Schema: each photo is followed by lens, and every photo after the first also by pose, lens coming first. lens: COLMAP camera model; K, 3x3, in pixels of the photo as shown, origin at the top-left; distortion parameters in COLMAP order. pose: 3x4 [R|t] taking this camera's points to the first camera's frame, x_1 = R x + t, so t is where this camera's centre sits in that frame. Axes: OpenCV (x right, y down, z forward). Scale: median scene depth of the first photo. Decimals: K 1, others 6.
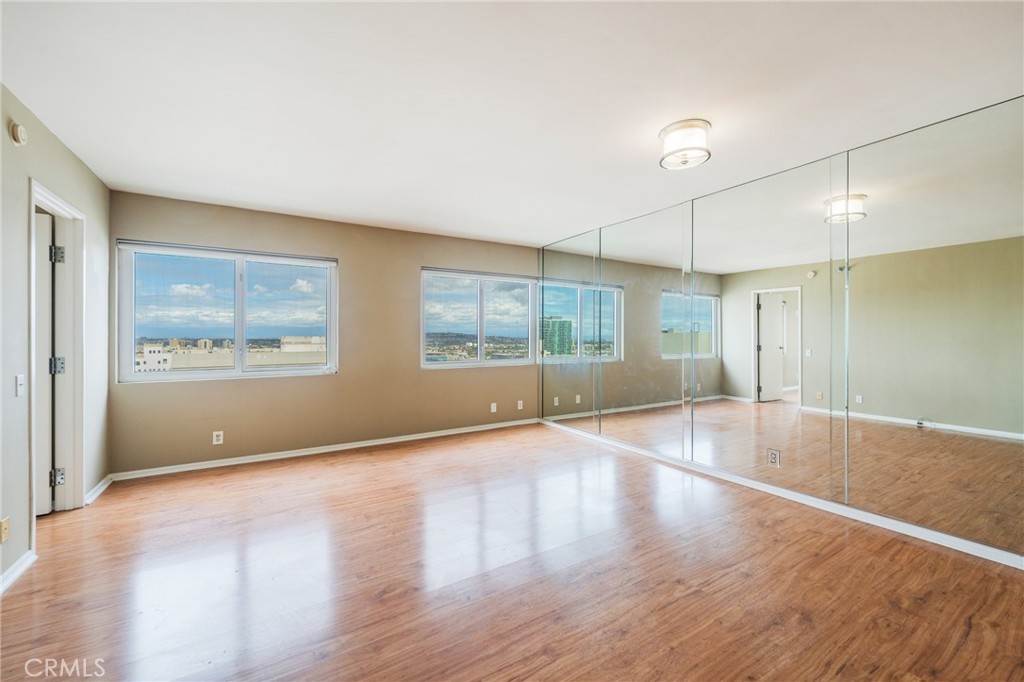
lens RADIAL K [[414.9, 0, 511.8], [0, 414.9, 332.0], [0, 0, 1]] dist [-0.001689, -0.000117]
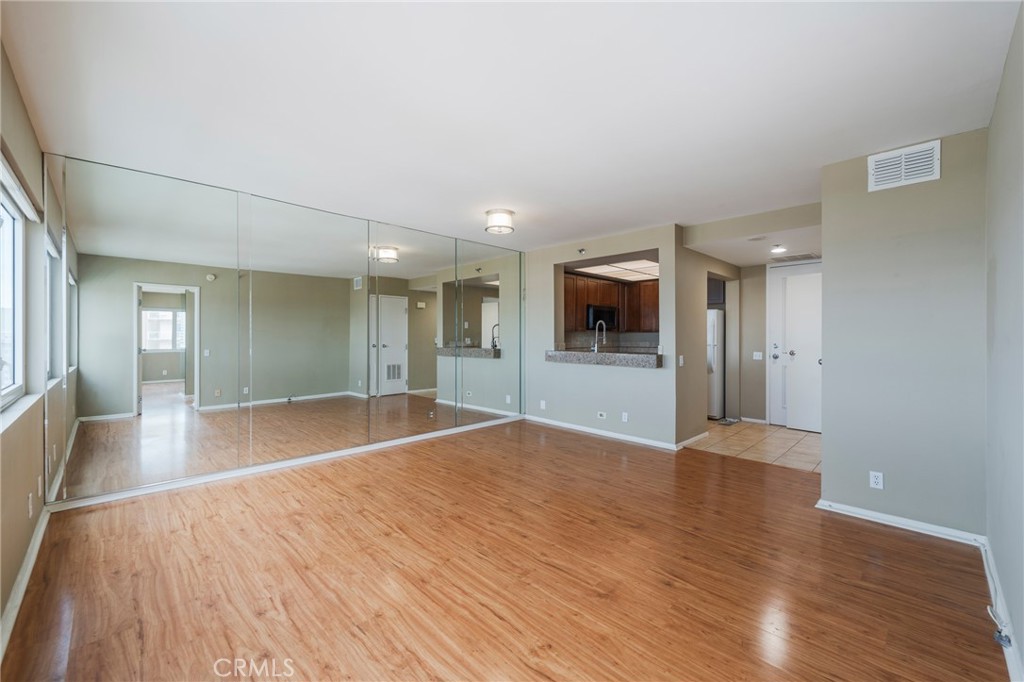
lens RADIAL K [[414.9, 0, 511.8], [0, 414.9, 332.0], [0, 0, 1]] dist [-0.001689, -0.000117]
pose [[-0.212008, 0.005256, 0.977254, -1.203218], [-0.005890, 0.999961, -0.006656, 0.001417], [-0.977250, -0.007167, -0.211969, 1.302347]]
